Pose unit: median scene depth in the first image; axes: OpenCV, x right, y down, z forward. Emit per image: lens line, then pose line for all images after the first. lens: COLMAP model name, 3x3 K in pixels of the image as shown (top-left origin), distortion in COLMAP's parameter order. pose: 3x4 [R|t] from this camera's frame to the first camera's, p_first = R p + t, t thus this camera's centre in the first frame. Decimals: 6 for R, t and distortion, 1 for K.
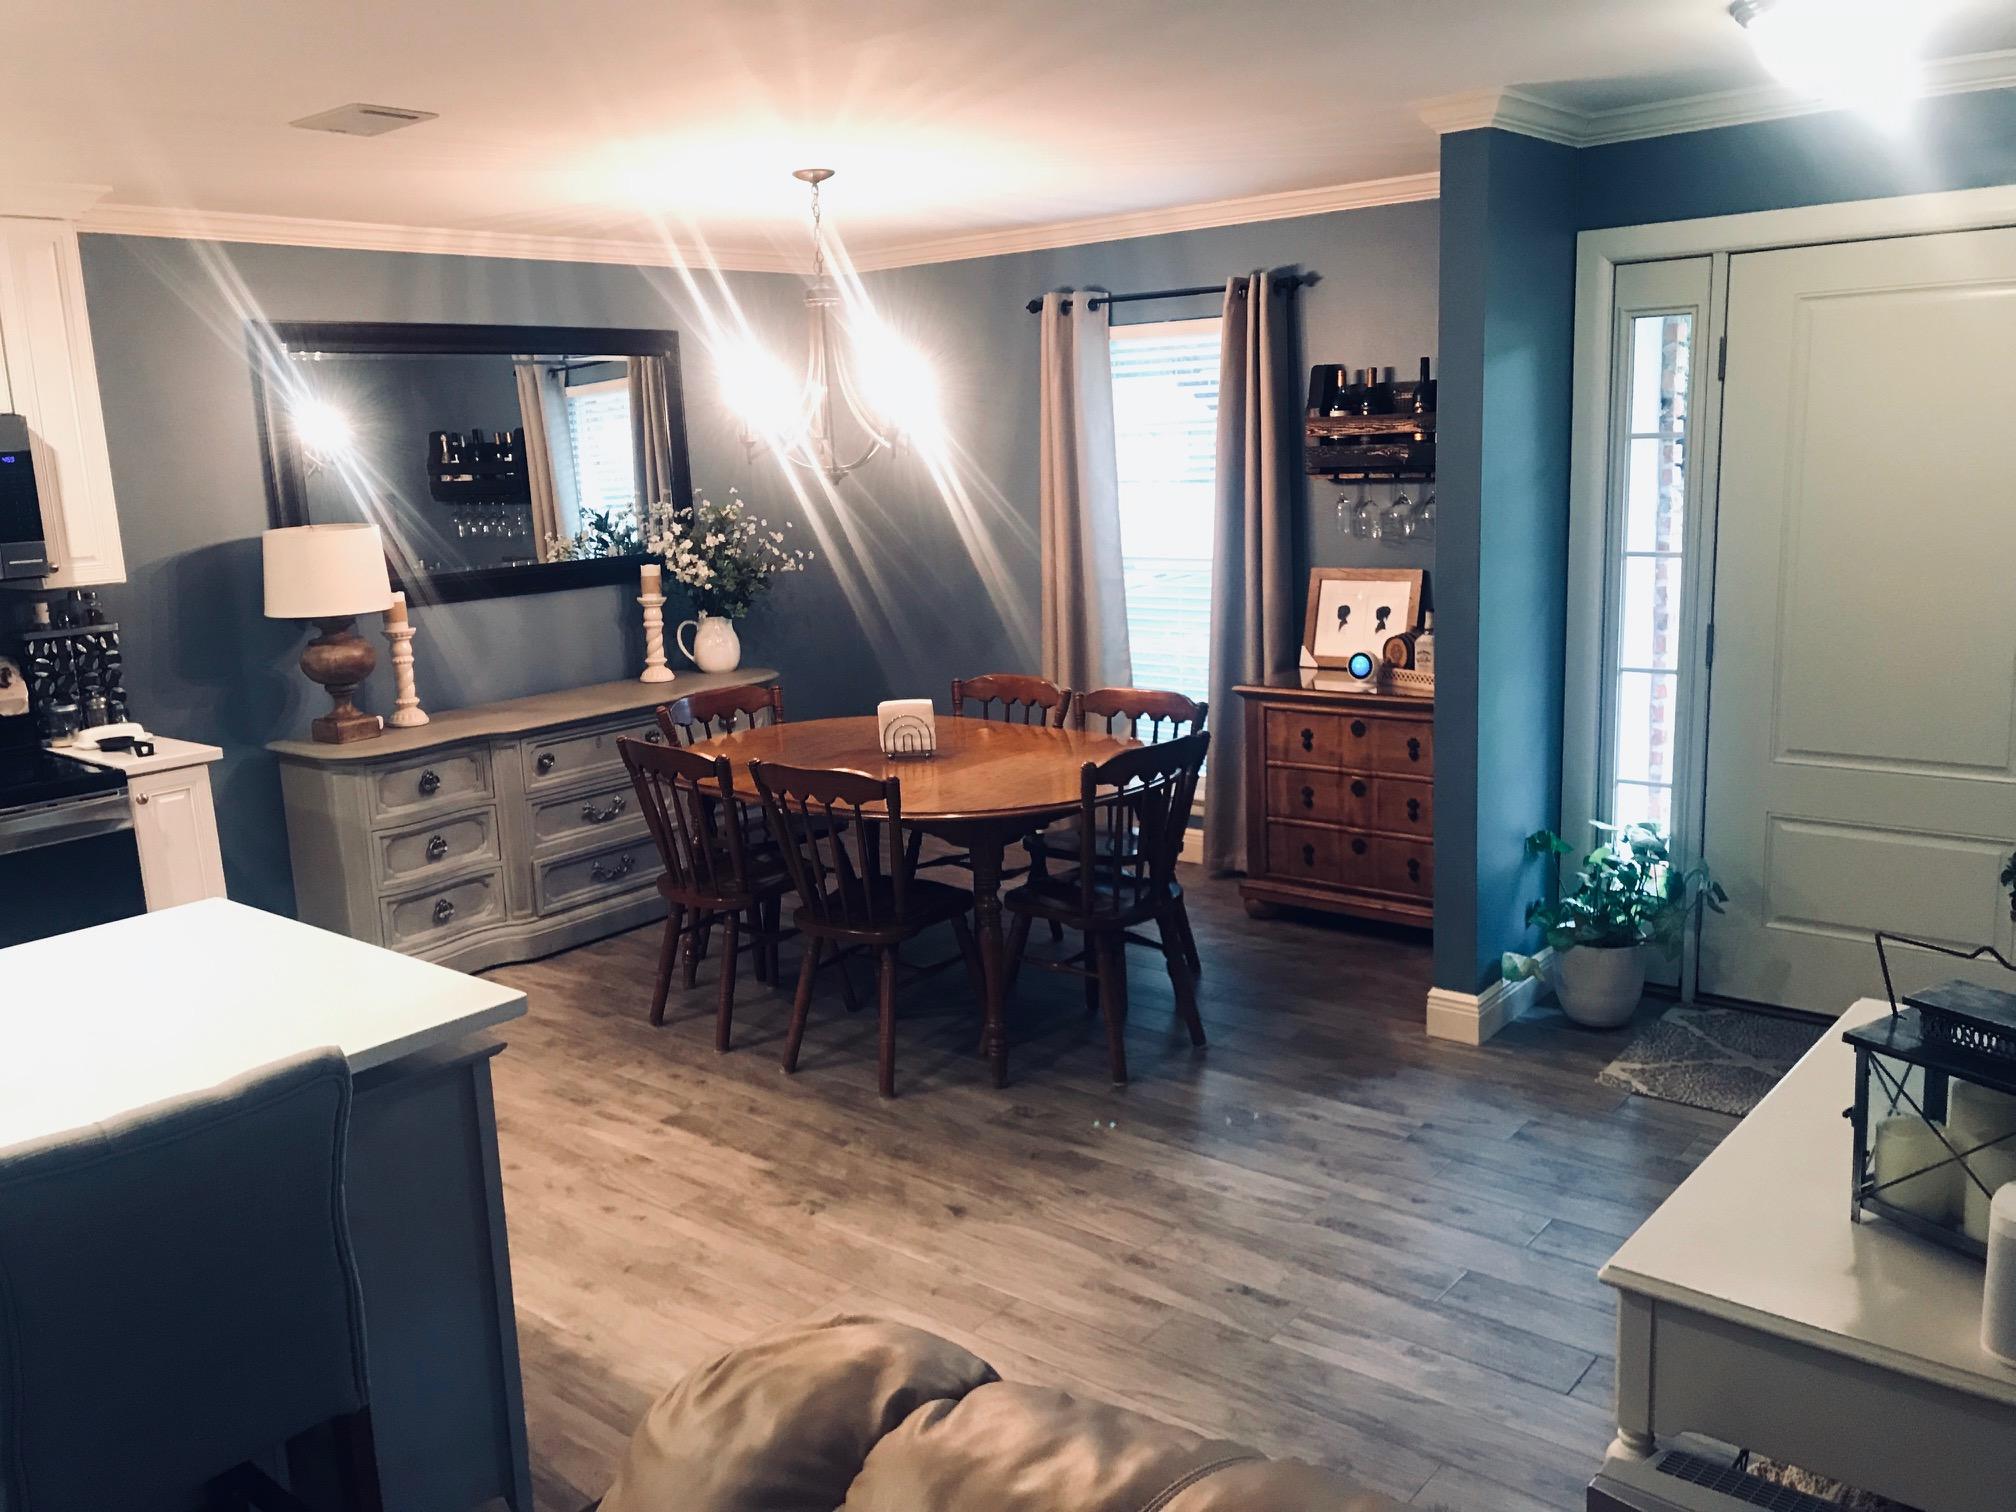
lens RADIAL K [[1642.3, 0, 1008.0], [0, 1642.3, 756.0], [0, 0, 1]] dist [0.051870, 0.003567]
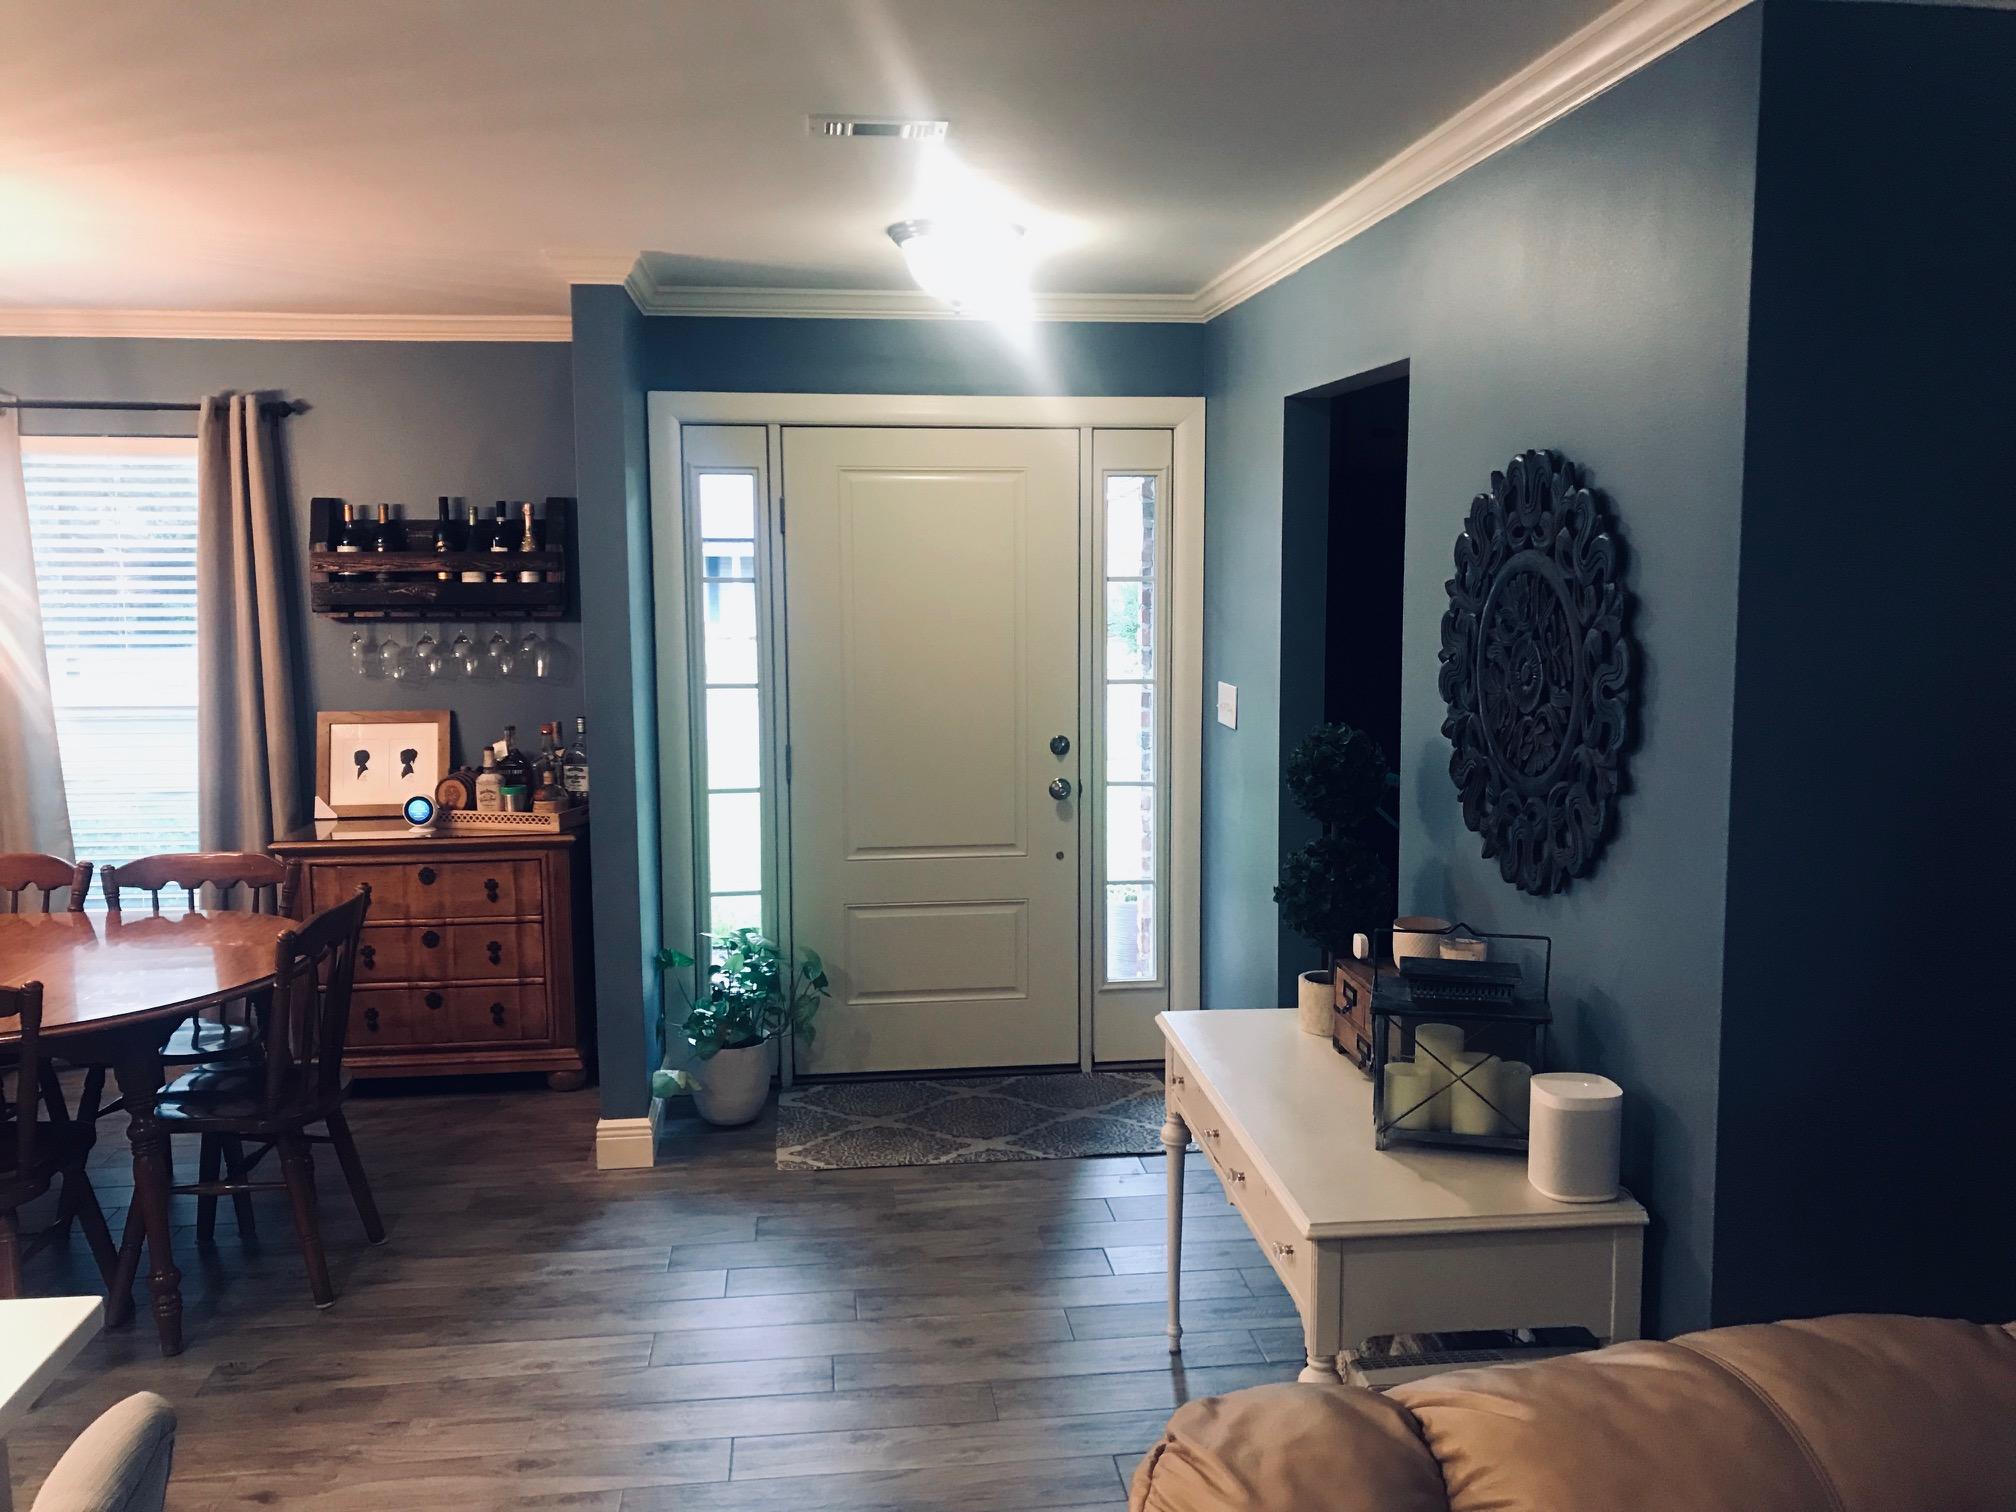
lens RADIAL K [[1643.1, 0, 1008.0], [0, 1643.1, 756.0], [0, 0, 1]] dist [0.015256, 0.016167]
pose [[0.705482, -0.051757, 0.706835, -0.218754], [0.117681, 0.992040, -0.044816, -0.003269], [-0.698889, 0.114798, 0.705957, 0.087122]]
